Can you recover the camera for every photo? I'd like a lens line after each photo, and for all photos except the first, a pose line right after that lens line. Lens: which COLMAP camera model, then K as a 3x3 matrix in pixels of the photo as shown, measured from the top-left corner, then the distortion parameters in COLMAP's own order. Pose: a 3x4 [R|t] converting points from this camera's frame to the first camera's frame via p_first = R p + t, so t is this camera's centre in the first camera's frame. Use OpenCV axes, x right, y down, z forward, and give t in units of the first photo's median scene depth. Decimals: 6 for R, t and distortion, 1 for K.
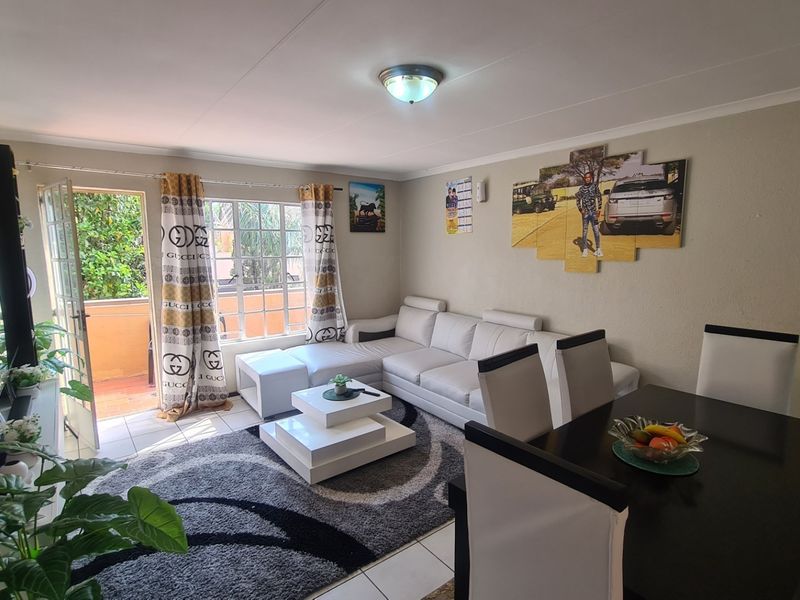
lens RADIAL K [[432.9, 0, 407.2], [0, 432.9, 304.5], [0, 0, 1]] dist [0.001544, -0.001919]
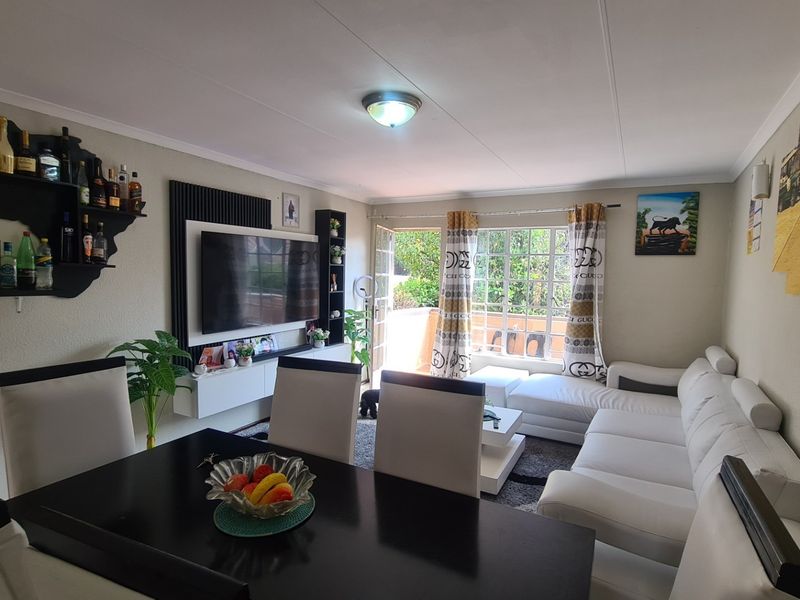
lens RADIAL K [[432.9, 0, 408.3], [0, 432.9, 305.0], [0, 0, 1]] dist [0.001544, -0.001919]
pose [[0.402460, 0.080856, -0.911860, 0.603344], [-0.153234, 0.987988, 0.019974, -0.032378], [0.902521, 0.131689, 0.410016, 0.380388]]
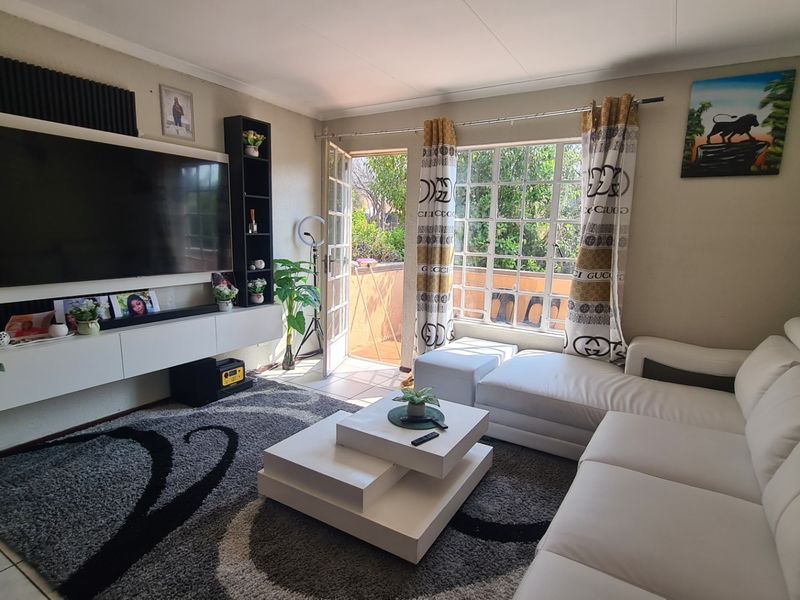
lens RADIAL K [[432.9, 0, 411.7], [0, 432.9, 308.6], [0, 0, 1]] dist [0.001544, -0.001919]
pose [[0.356248, 0.176069, -0.917653, 0.367647], [-0.163596, 0.978670, 0.124266, -0.026135], [0.919959, 0.105855, 0.377453, 0.667382]]
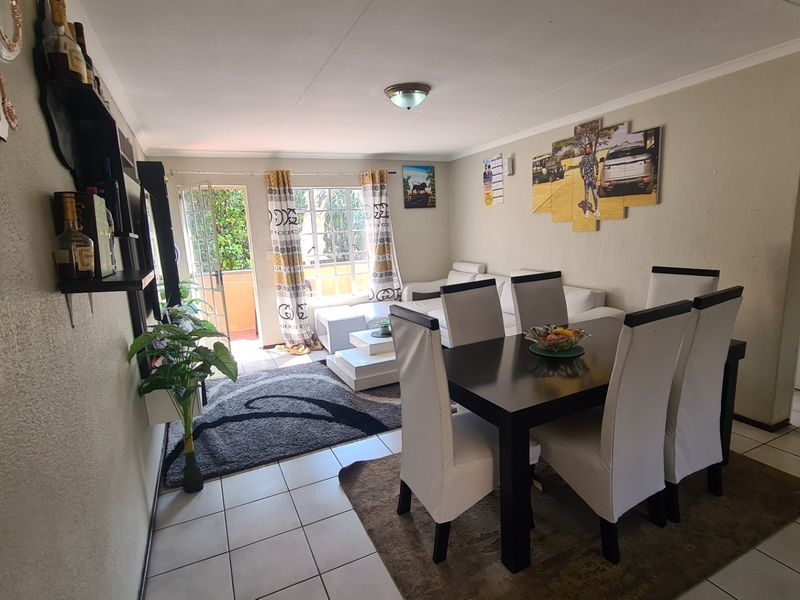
lens RADIAL K [[432.9, 0, 406.2], [0, 432.9, 304.0], [0, 0, 1]] dist [0.001544, -0.001919]
pose [[0.975092, -0.005477, -0.221734, 0.178976], [0.015327, 0.998969, 0.042726, 0.057480], [0.221271, -0.045061, 0.974171, -0.221288]]
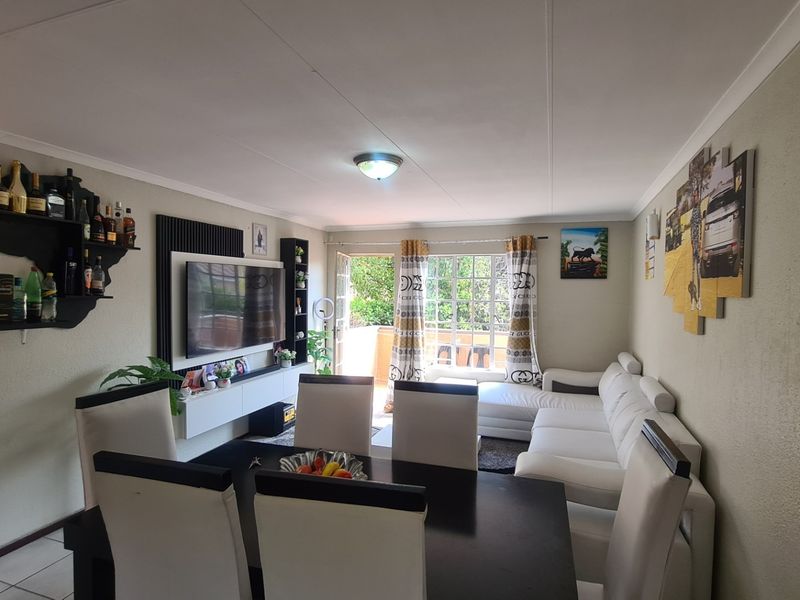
lens RADIAL K [[432.9, 0, 407.9], [0, 432.9, 304.7], [0, 0, 1]] dist [0.001544, -0.001919]
pose [[0.549071, 0.037162, -0.834949, 0.669885], [-0.130340, 0.990595, -0.041623, -0.029886], [0.825550, 0.131681, 0.548751, 0.237947]]
